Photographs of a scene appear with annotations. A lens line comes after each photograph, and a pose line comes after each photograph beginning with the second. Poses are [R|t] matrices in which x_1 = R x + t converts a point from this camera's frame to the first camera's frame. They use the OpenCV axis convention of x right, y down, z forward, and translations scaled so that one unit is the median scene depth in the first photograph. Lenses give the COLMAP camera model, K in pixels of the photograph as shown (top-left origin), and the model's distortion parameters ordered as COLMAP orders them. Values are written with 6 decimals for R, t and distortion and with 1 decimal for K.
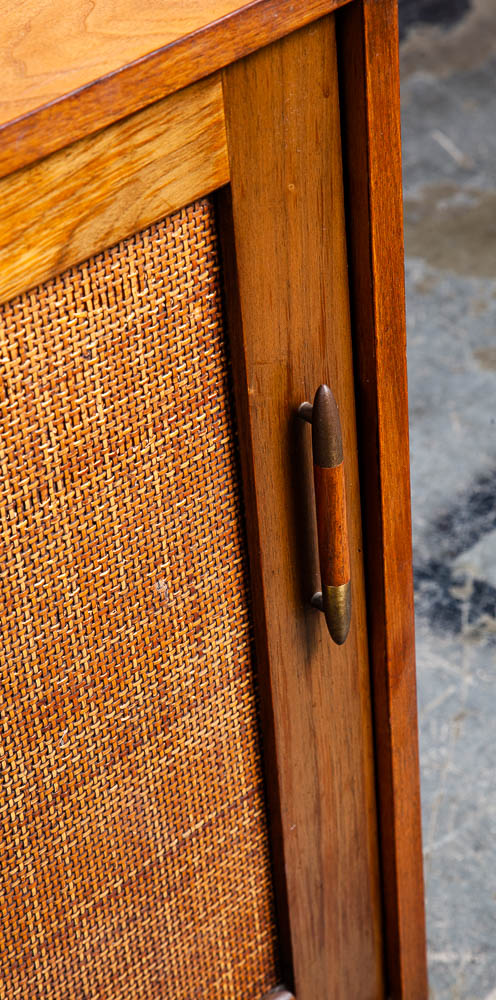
lens RADIAL K [[2635.0, 0, 250.2], [0, 2635.0, 497.9], [0, 0, 1]] dist [0.440945, 0.000000]
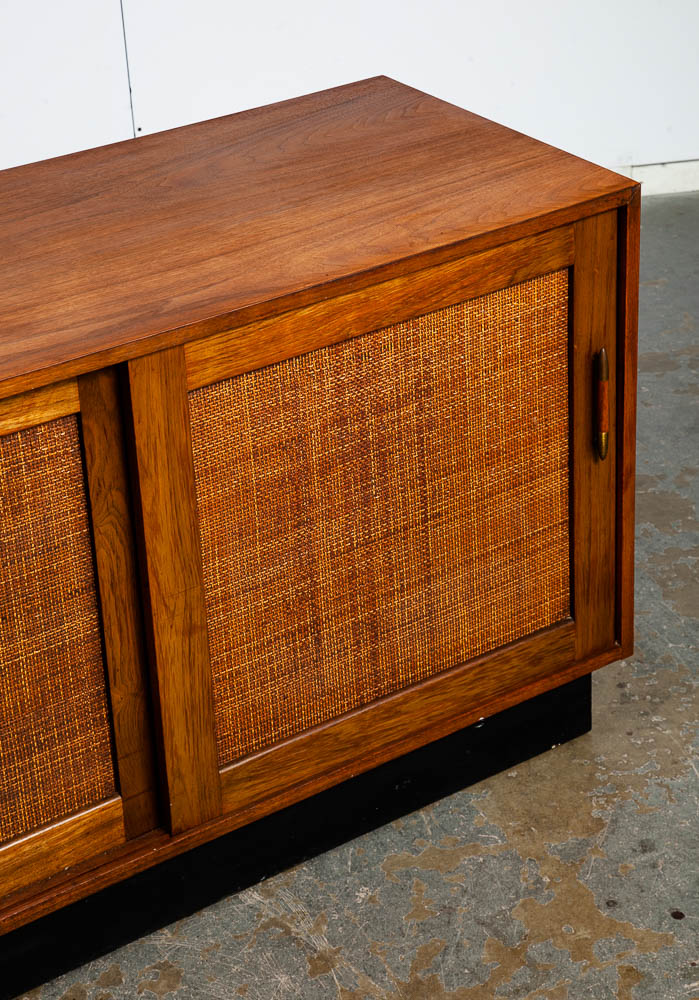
lens RADIAL K [[2248.8, 0, 379.6], [0, 2248.8, 425.3], [0, 0, 1]] dist [0.278349, 0.000000]
pose [[0.988130, 0.090320, -0.124265, 0.093983], [-0.109432, 0.981556, -0.156755, 0.412407], [0.107815, 0.168493, 0.979789, -1.235947]]
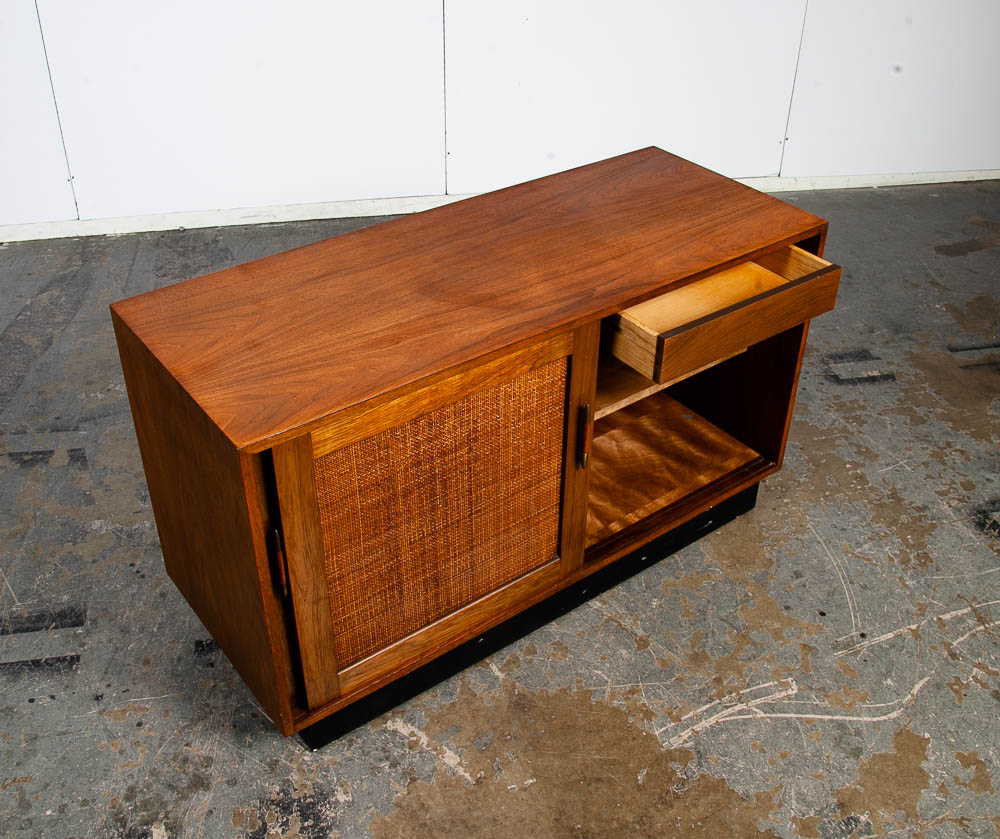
lens RADIAL K [[1077.3, 0, 509.6], [0, 1077.3, 407.3], [0, 0, 1]] dist [-0.105408, 0.000000]
pose [[0.991700, 0.121231, -0.042824, -0.386491], [-0.122893, 0.991670, -0.038576, 0.268347], [0.037791, 0.043519, 0.998338, -0.946742]]
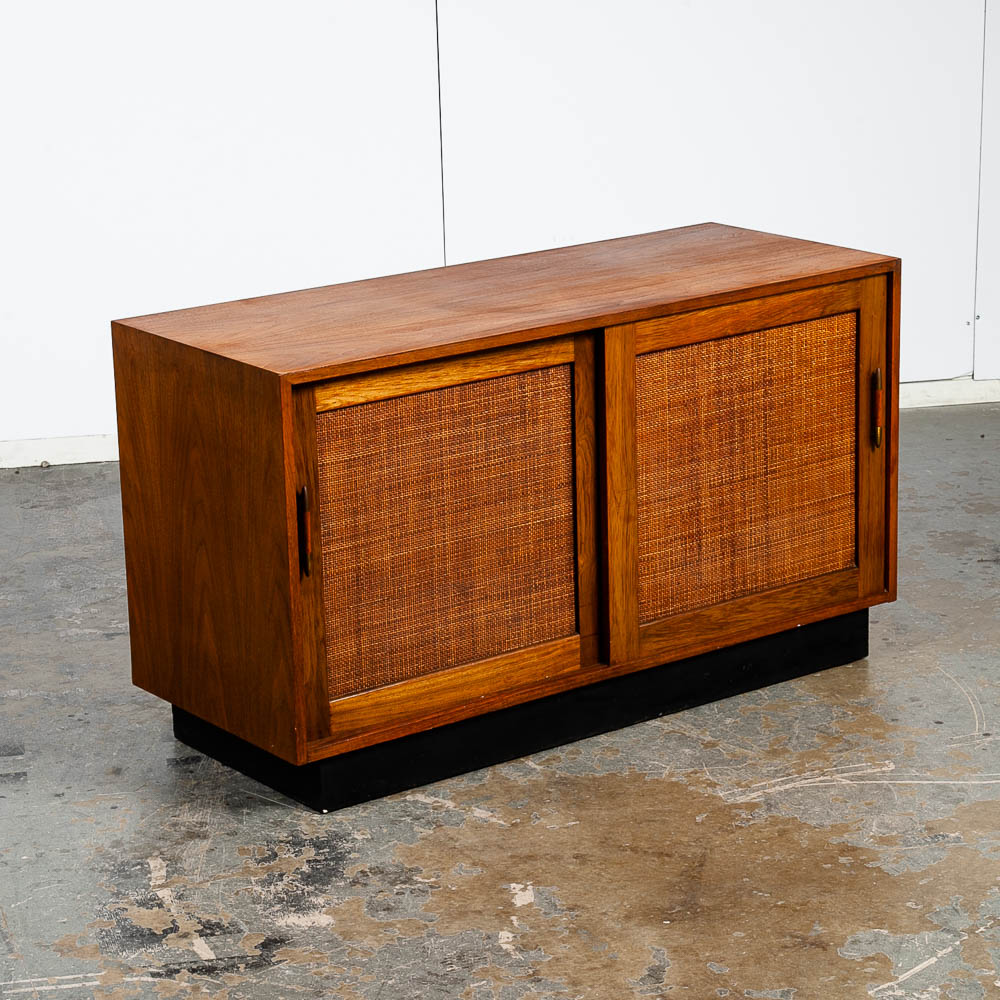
lens RADIAL K [[2902.4, 0, 516.1], [0, 2902.4, 535.0], [0, 0, 1]] dist [0.205730, 0.000000]
pose [[0.993000, 0.066265, -0.097772, -0.070333], [-0.095983, 0.935132, -0.341049, 1.767131], [0.068830, 0.348047, 0.934947, -3.118587]]
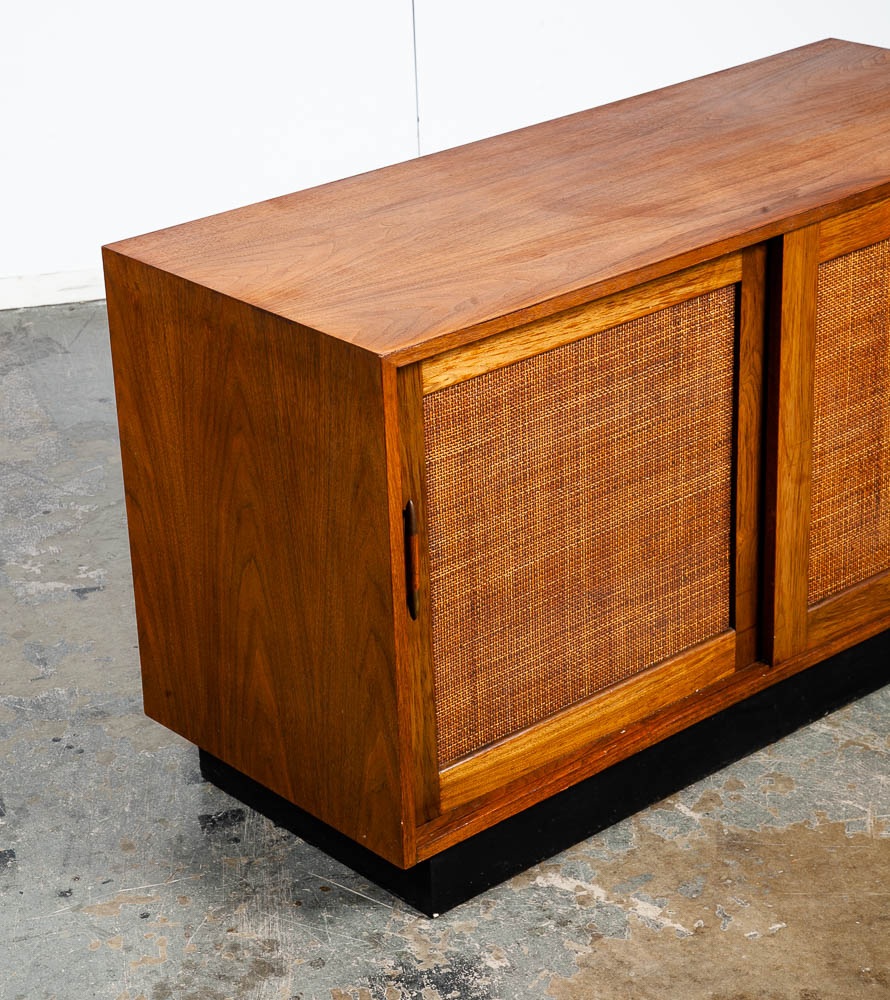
lens RADIAL K [[2482.6, 0, 449.1], [0, 2482.6, 523.0], [0, 0, 1]] dist [0.283339, 0.000000]
pose [[0.999008, 0.038748, -0.021941, -0.644564], [-0.042470, 0.977207, -0.207997, 0.919235], [0.013382, 0.208723, 0.977883, -1.828343]]
